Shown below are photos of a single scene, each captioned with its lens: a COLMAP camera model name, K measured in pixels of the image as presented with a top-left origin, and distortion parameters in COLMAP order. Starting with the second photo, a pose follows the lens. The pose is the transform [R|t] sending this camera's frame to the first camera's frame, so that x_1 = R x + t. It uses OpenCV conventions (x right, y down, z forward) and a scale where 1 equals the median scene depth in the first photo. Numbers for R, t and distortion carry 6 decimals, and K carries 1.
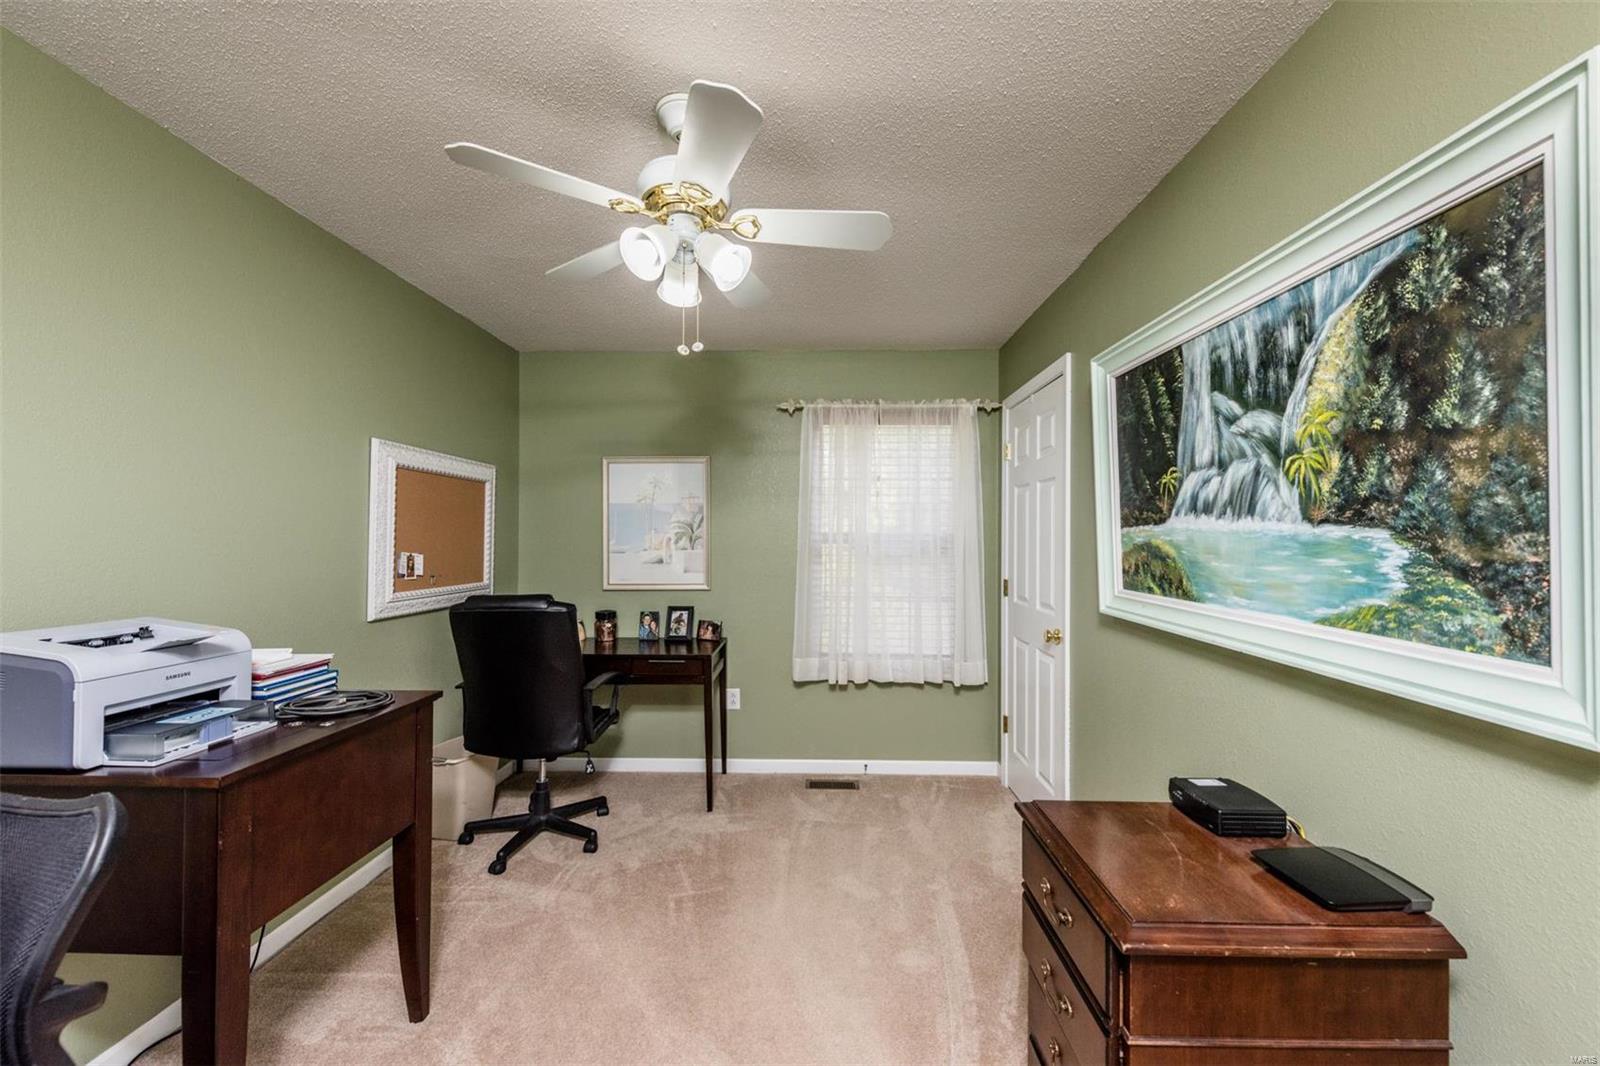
lens RADIAL K [[632.0, 0, 810.4], [0, 632.0, 532.7], [0, 0, 1]] dist [0.013333, -0.005659]
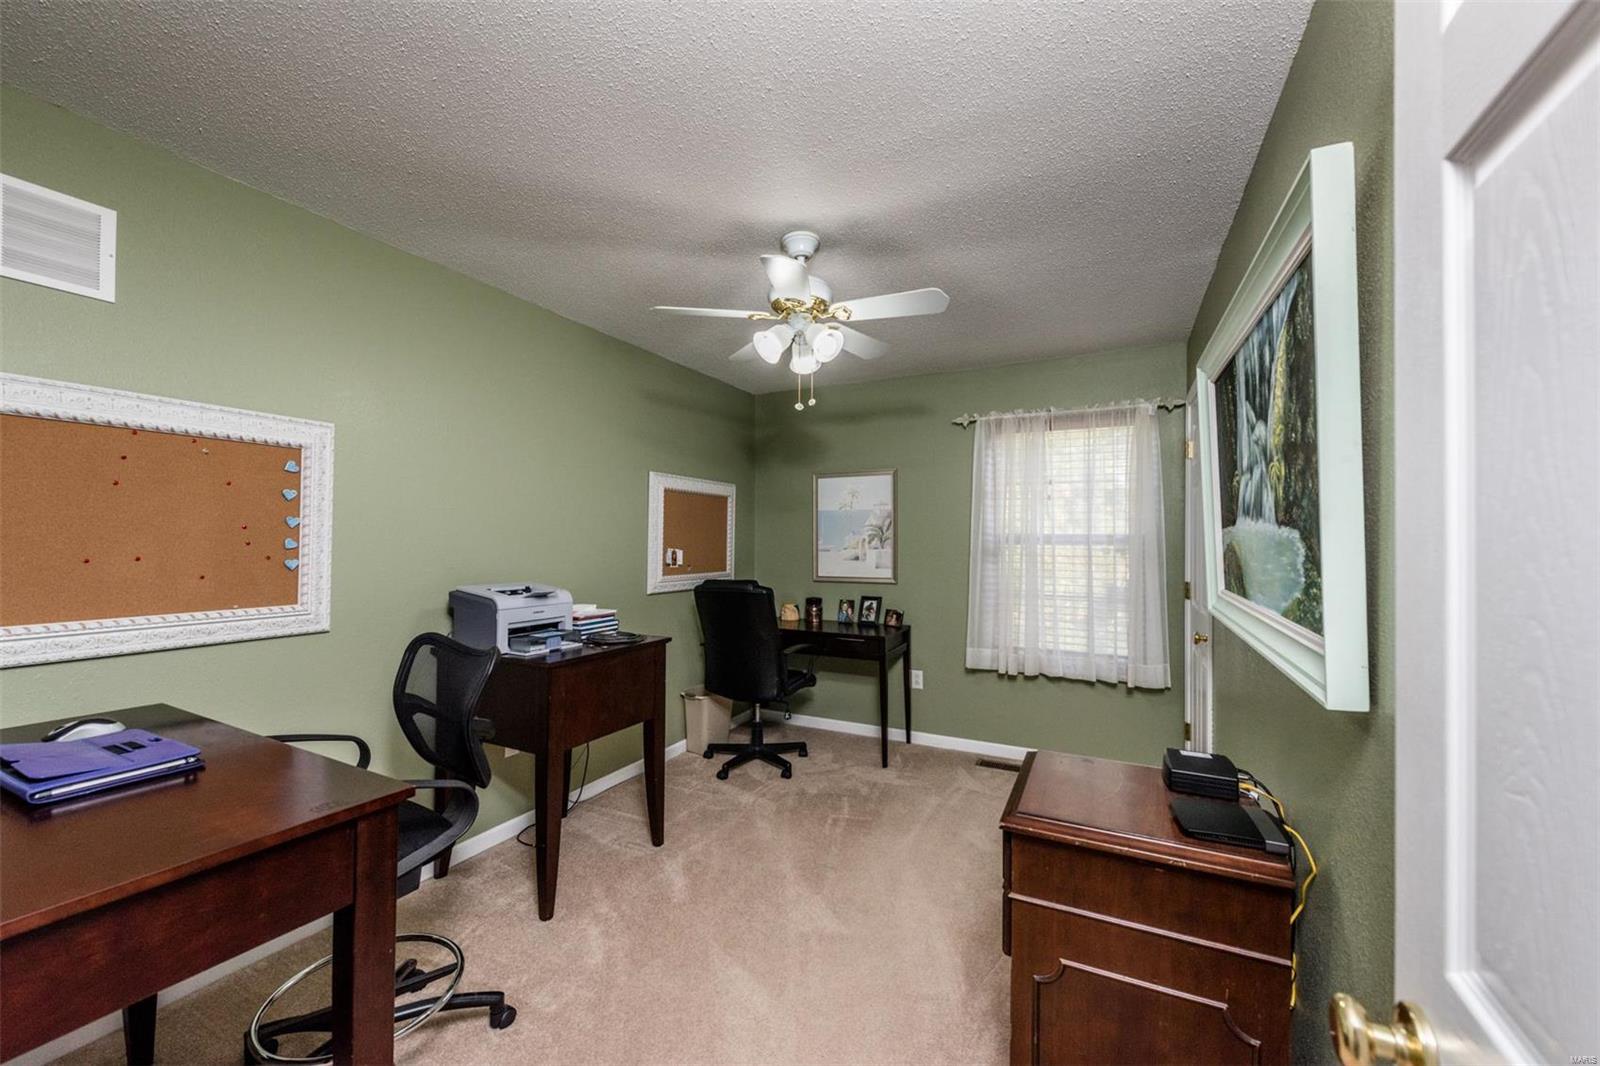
lens RADIAL K [[638.1, 0, 800.0], [0, 638.1, 533.0], [0, 0, 1]] dist [0.025133, -0.006226]
pose [[0.899689, -0.003605, -0.436516, 0.252294], [0.002839, 0.999993, -0.002407, -0.000415], [0.436522, 0.000926, 0.899693, -0.174129]]
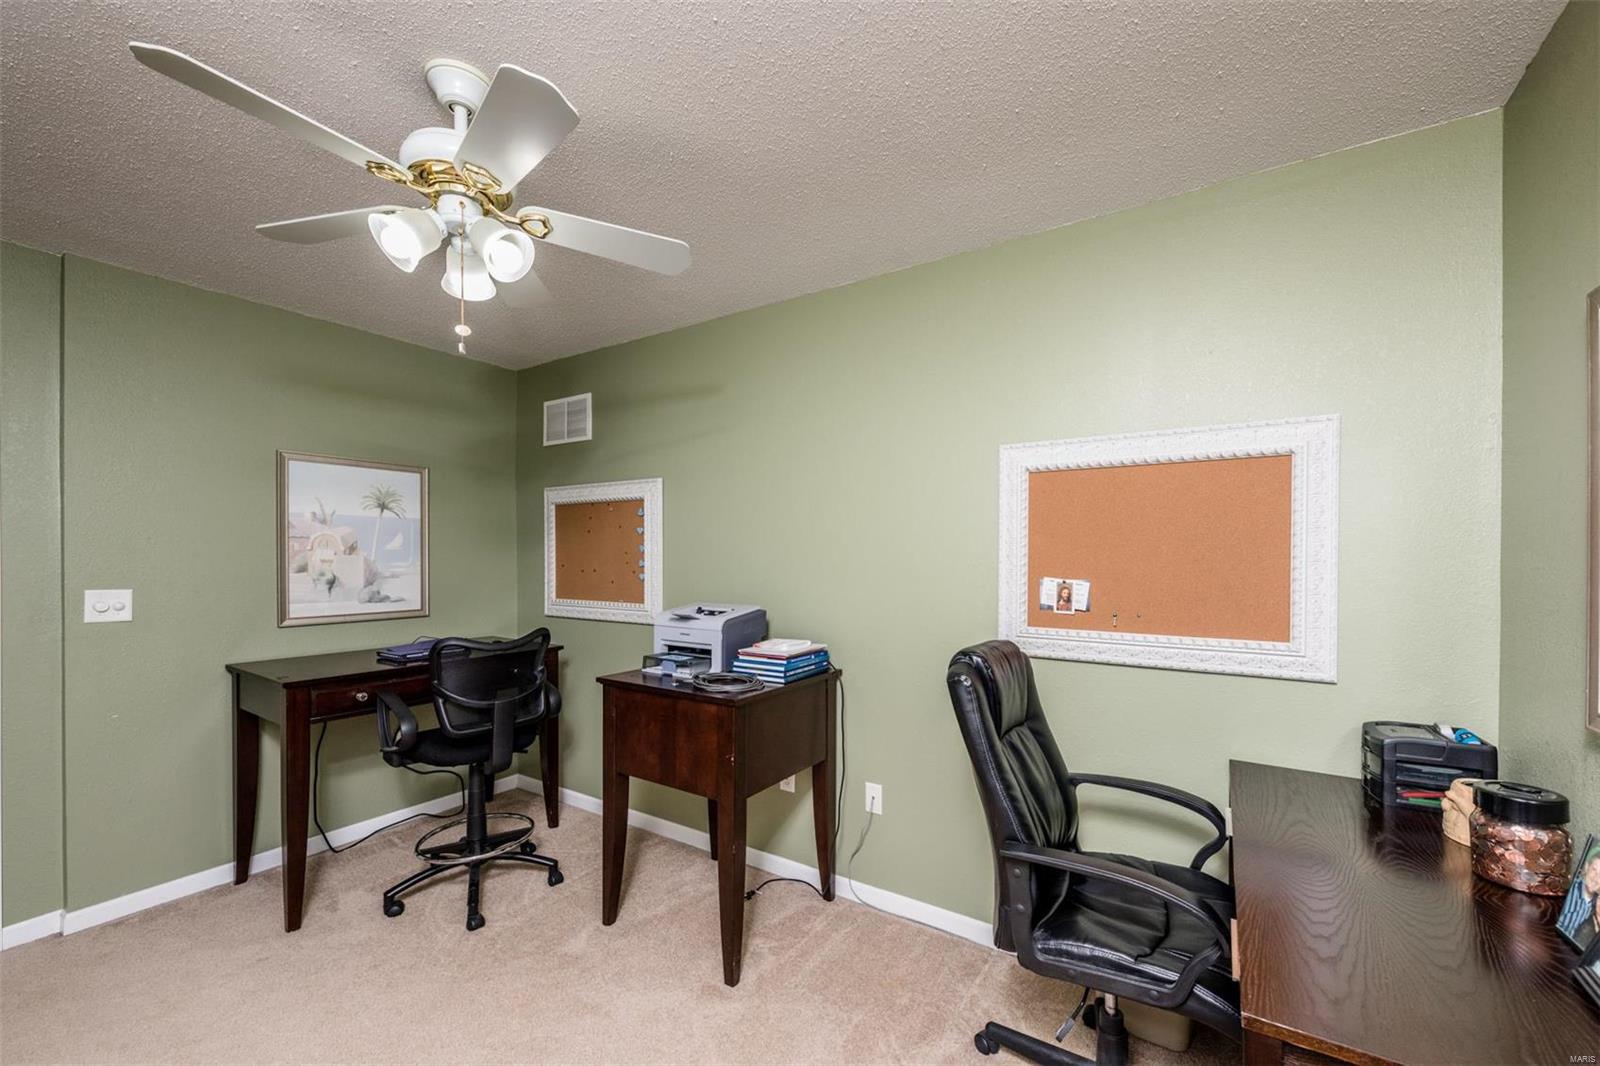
lens RADIAL K [[743.9, 0, 799.6], [0, 743.9, 566.1], [0, 0, 1]] dist [0.000931, -0.010658]
pose [[-0.601197, -0.000002, -0.799101, 0.266684], [0.002331, 0.999996, -0.001756, 0.016134], [0.799098, -0.002918, -0.601194, 1.246660]]
